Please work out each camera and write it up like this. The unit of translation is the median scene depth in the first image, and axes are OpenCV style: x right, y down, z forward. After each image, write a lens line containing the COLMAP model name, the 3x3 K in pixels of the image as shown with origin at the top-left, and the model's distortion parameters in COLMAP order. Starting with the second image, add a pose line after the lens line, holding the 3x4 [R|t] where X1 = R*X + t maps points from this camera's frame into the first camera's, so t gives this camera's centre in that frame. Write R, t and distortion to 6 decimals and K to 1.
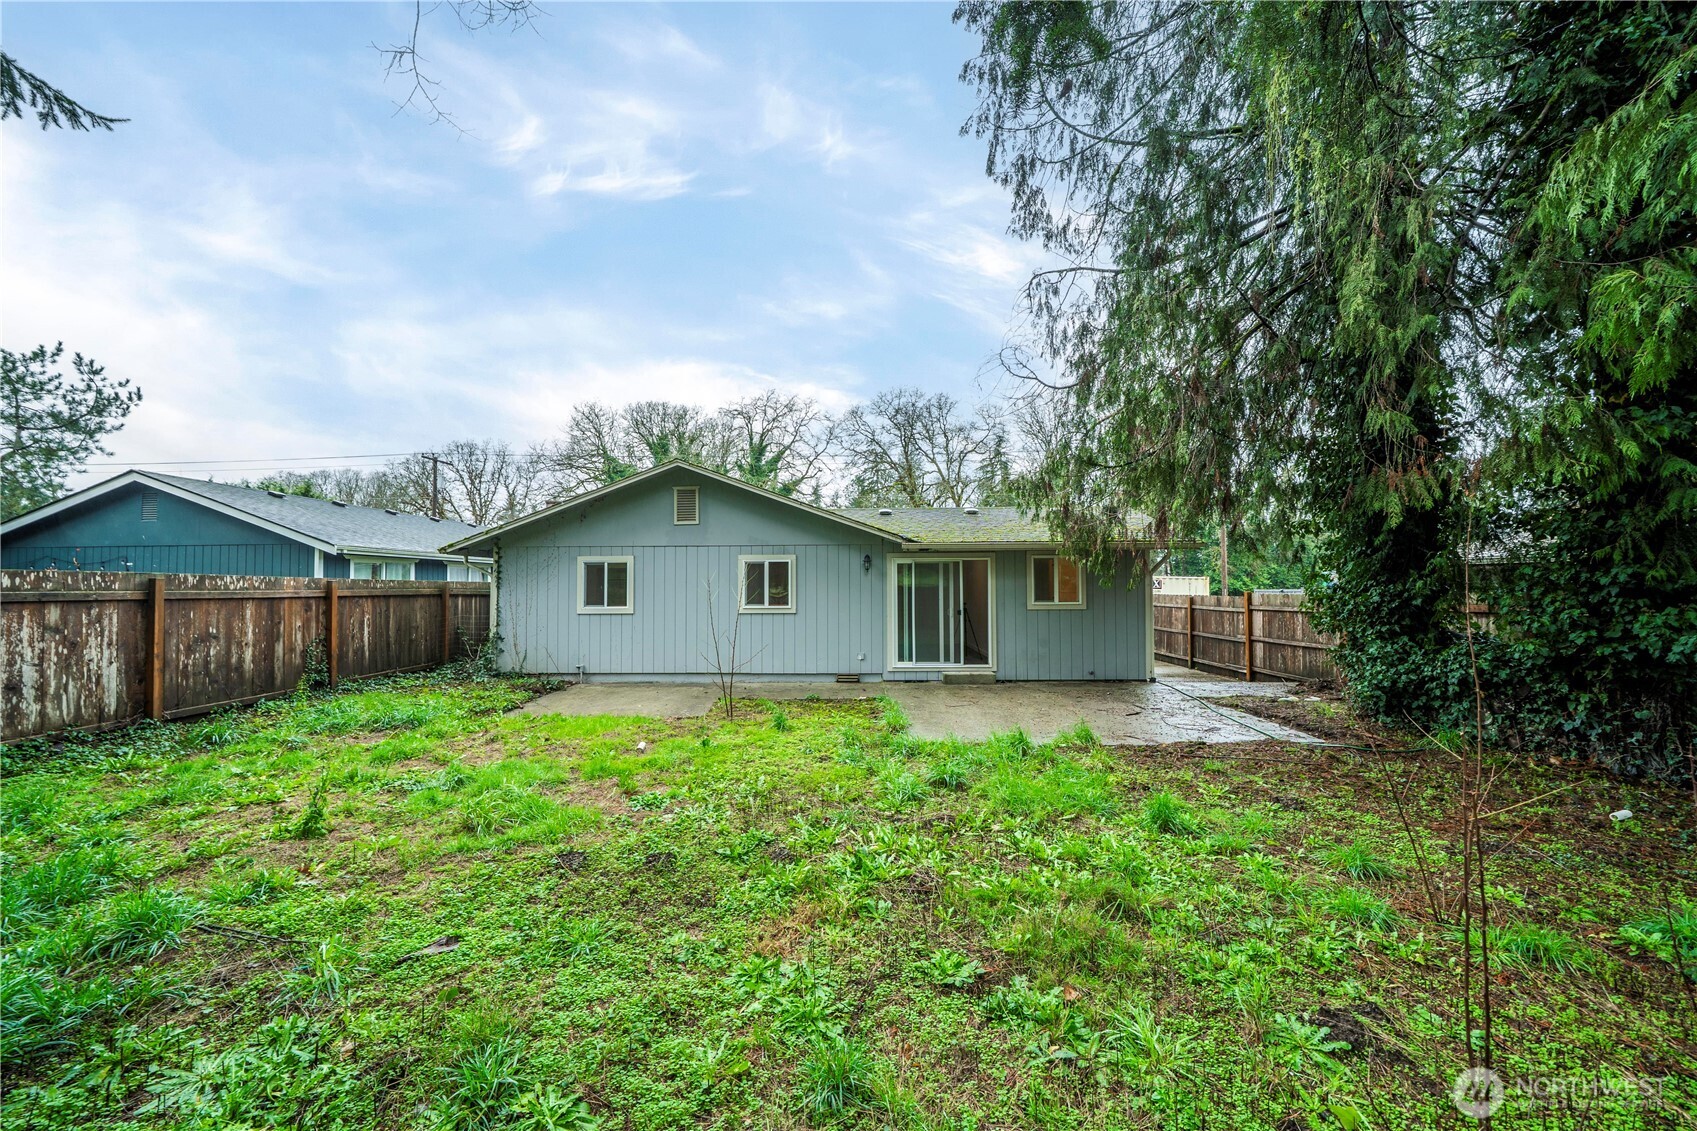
lens RADIAL K [[603.8, 0, 848.5], [0, 603.8, 565.5], [0, 0, 1]] dist [-0.009308, 0.000043]
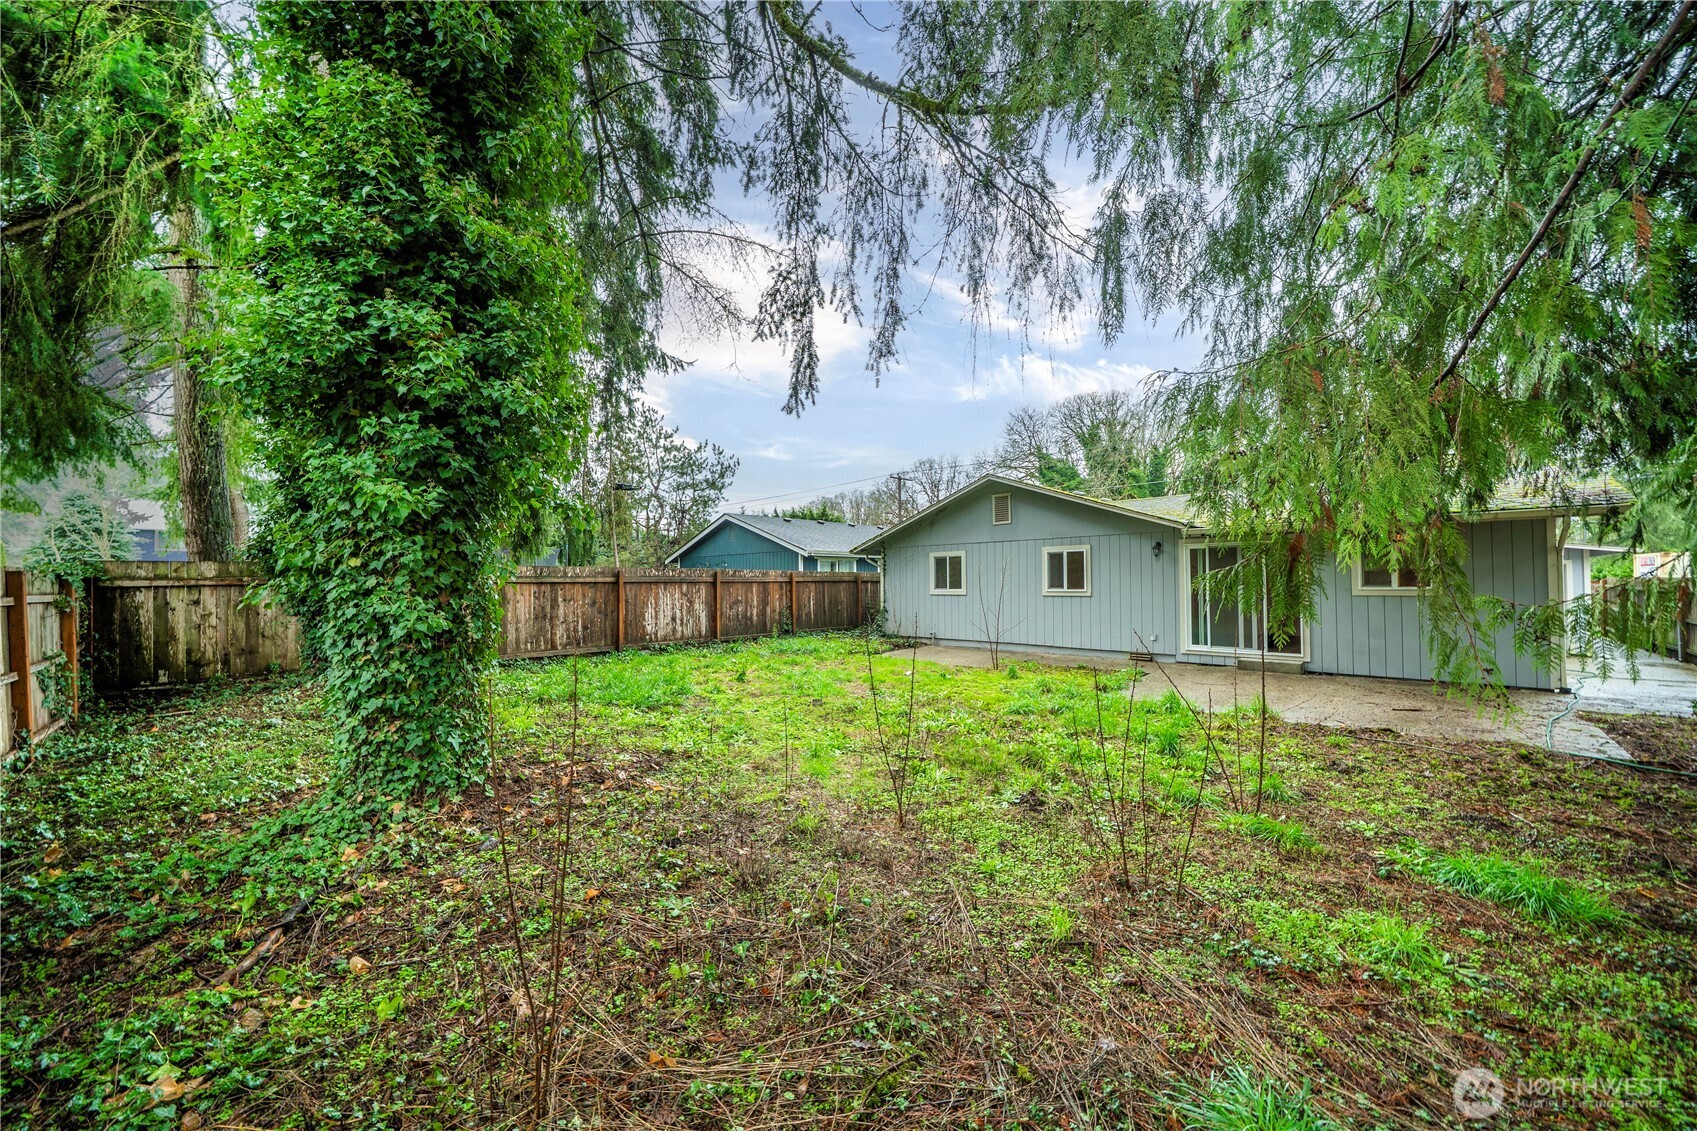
lens RADIAL K [[603.8, 0, 848.5], [0, 603.8, 565.5], [0, 0, 1]] dist [-0.009308, 0.000043]
pose [[0.753059, -0.019457, -0.657666, 0.314165], [0.028205, 0.999598, 0.002724, 0.005242], [0.657348, -0.020601, 0.753305, -0.152473]]
